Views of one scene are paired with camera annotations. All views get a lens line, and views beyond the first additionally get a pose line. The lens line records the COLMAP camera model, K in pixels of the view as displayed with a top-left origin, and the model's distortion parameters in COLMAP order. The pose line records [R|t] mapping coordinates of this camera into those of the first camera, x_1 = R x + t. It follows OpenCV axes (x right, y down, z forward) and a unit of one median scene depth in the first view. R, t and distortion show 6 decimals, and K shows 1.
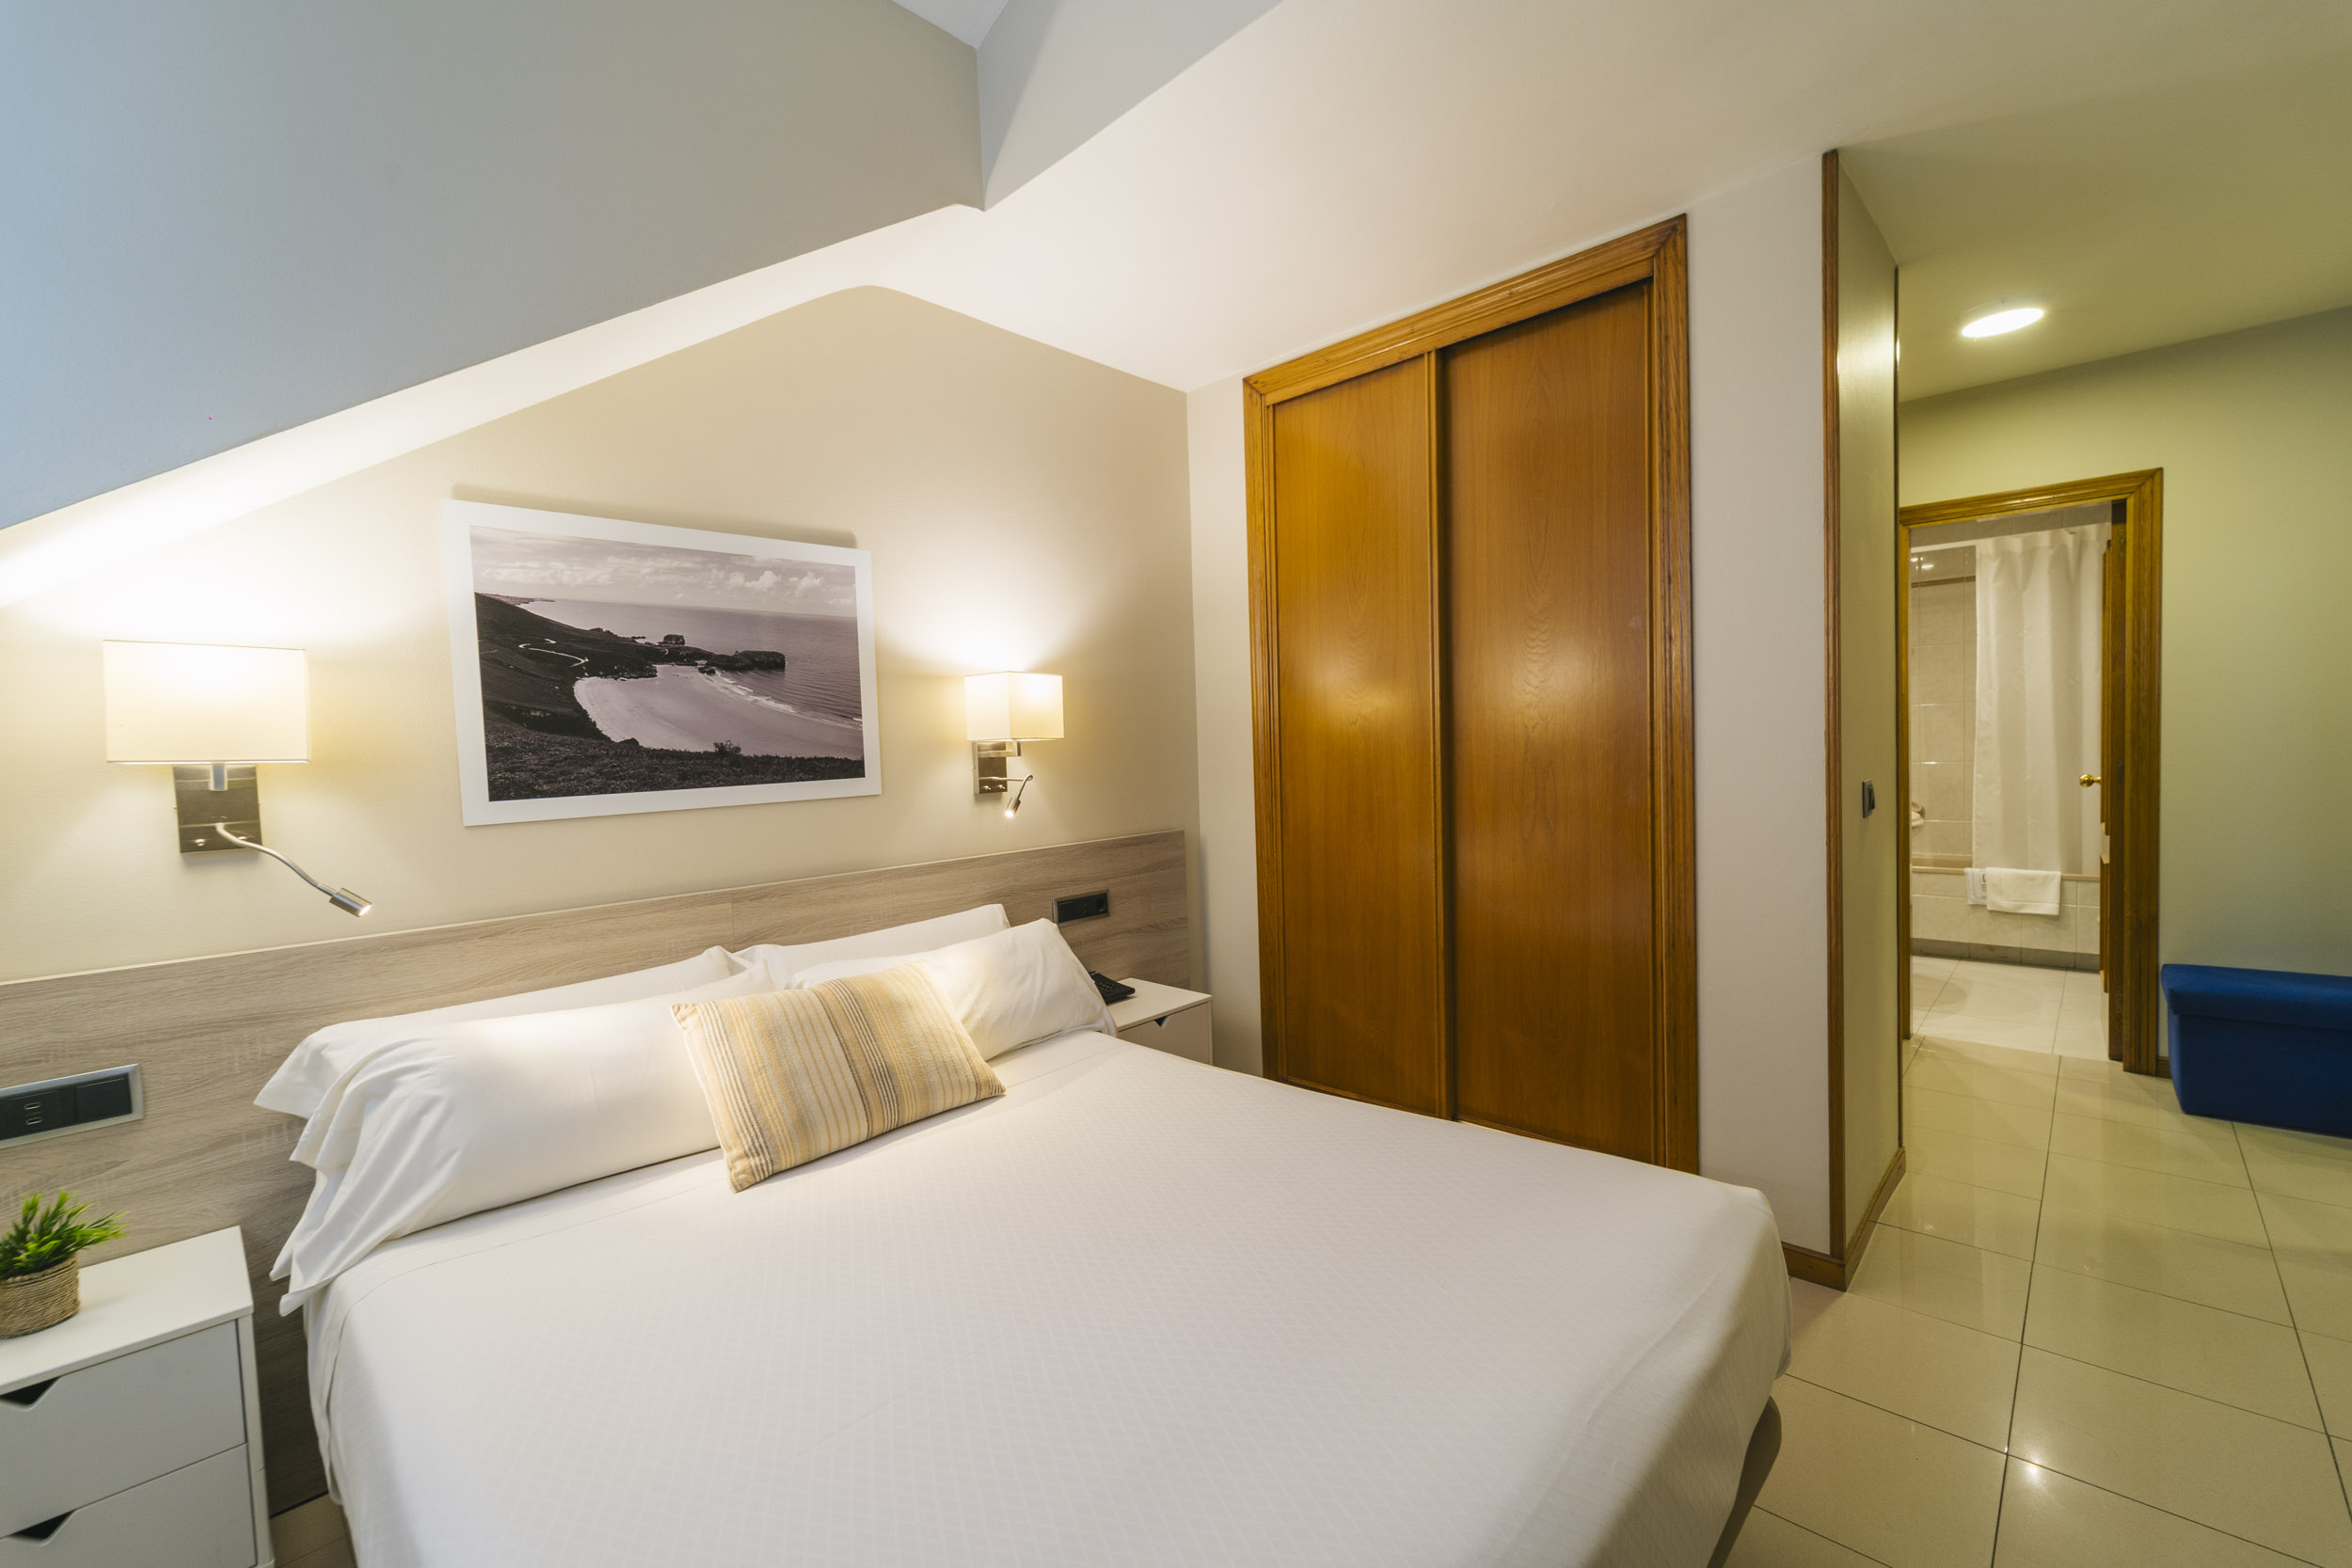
lens RADIAL K [[968.7, 0, 1171.2], [0, 968.7, 783.7], [0, 0, 1]] dist [0.001265, -0.000765]
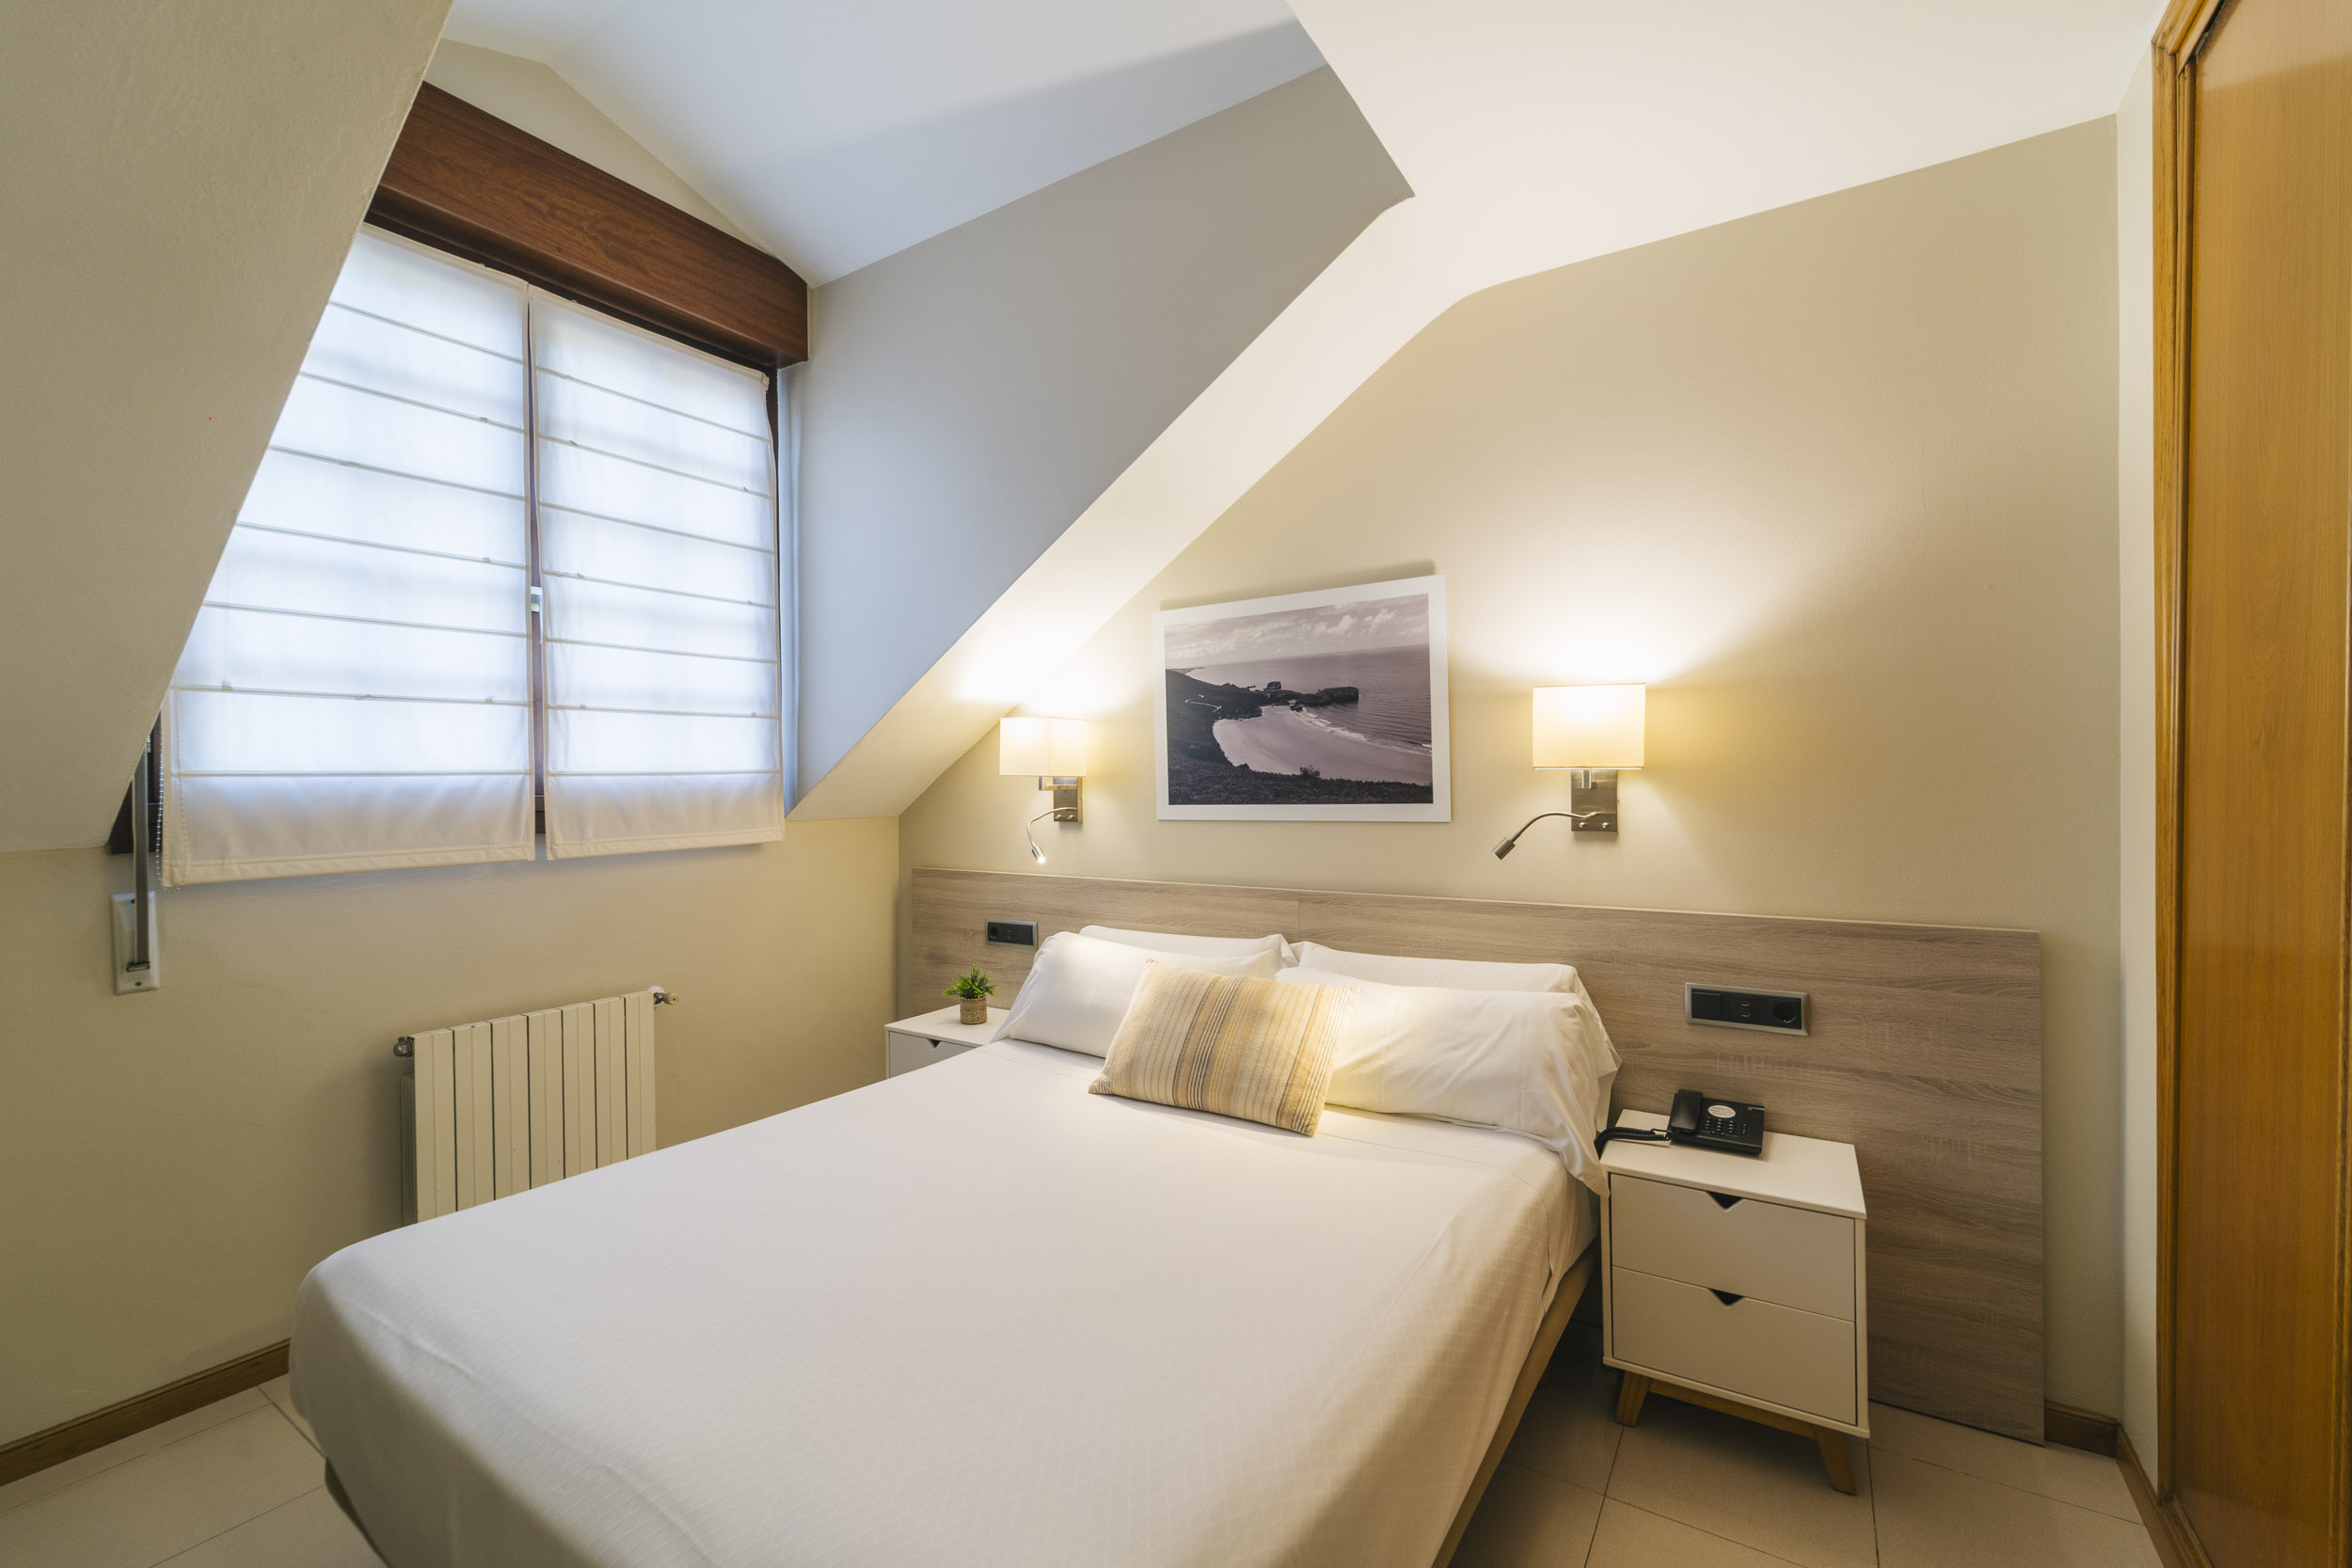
lens RADIAL K [[968.7, 0, 1171.2], [0, 968.7, 783.7], [0, 0, 1]] dist [0.001265, -0.000765]
pose [[0.188251, 0.036513, -0.981442, 0.685116], [-0.037419, 0.998850, 0.029984, -0.052486], [0.981408, 0.031080, 0.189401, 0.616438]]
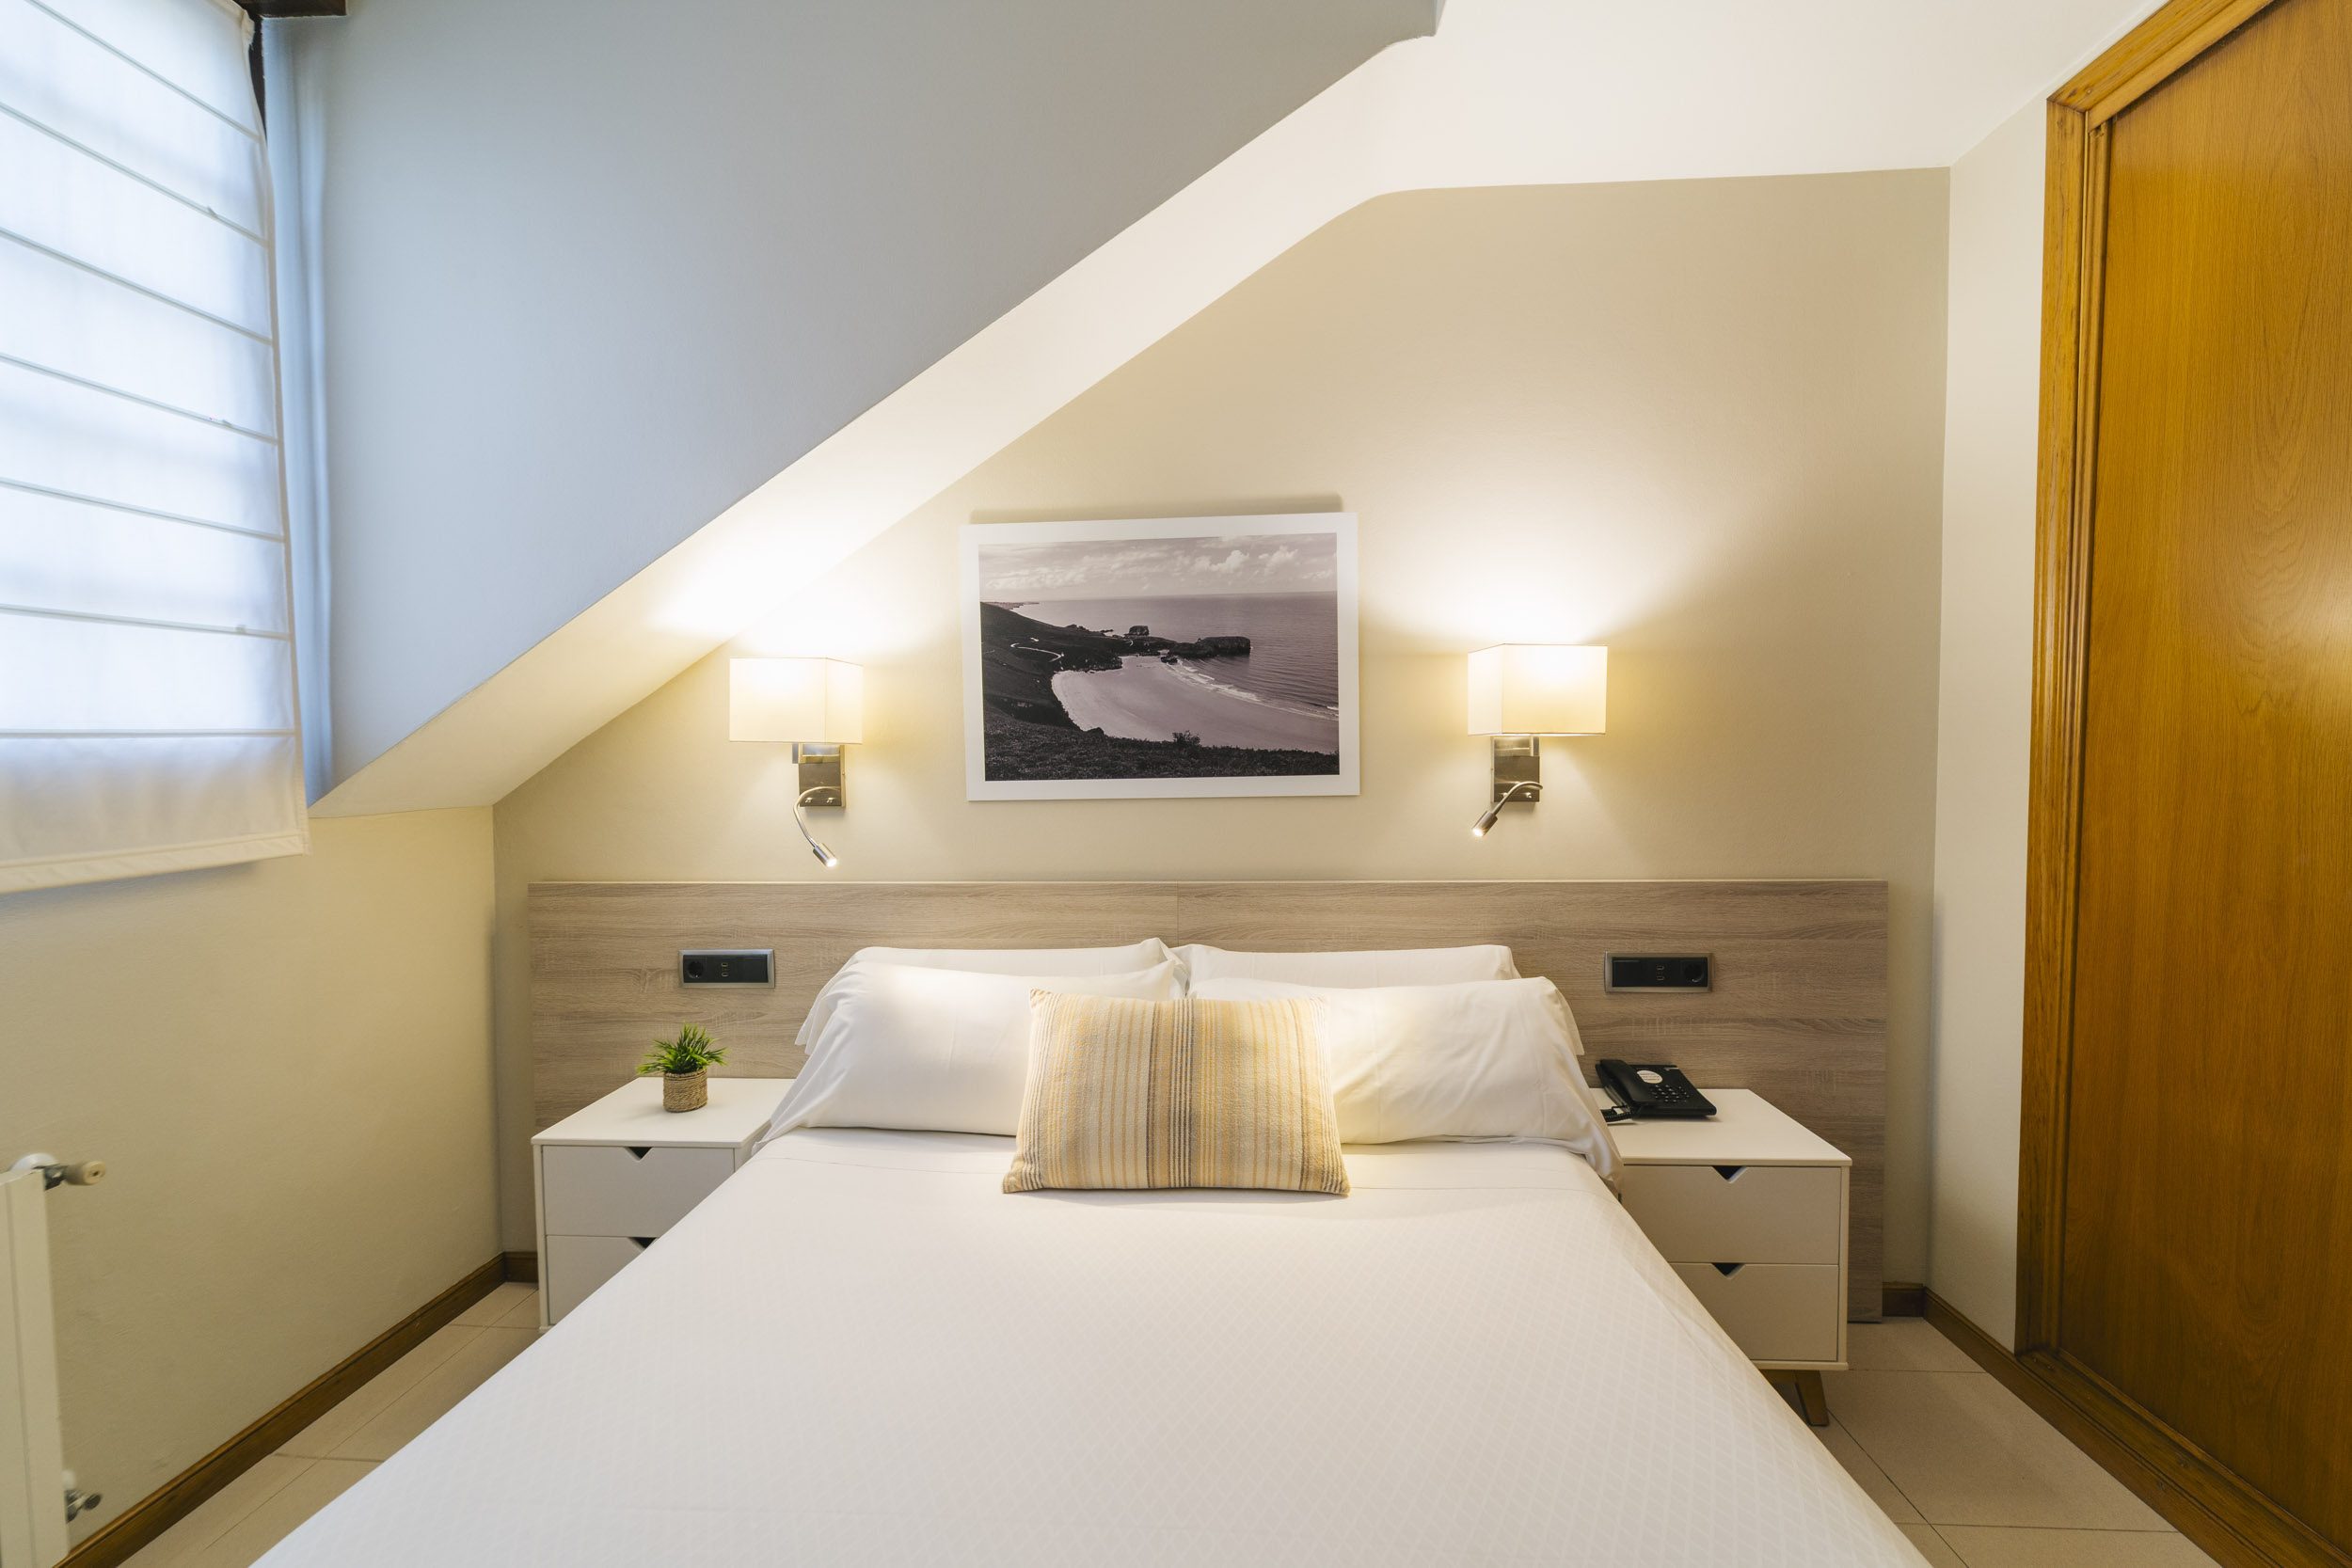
lens RADIAL K [[968.7, 0, 1171.2], [0, 968.7, 783.7], [0, 0, 1]] dist [0.001265, -0.000765]
pose [[0.644087, 0.056795, -0.762841, 0.284461], [-0.044402, 0.998334, 0.036839, -0.026831], [0.763662, 0.010144, 0.645536, 0.361831]]
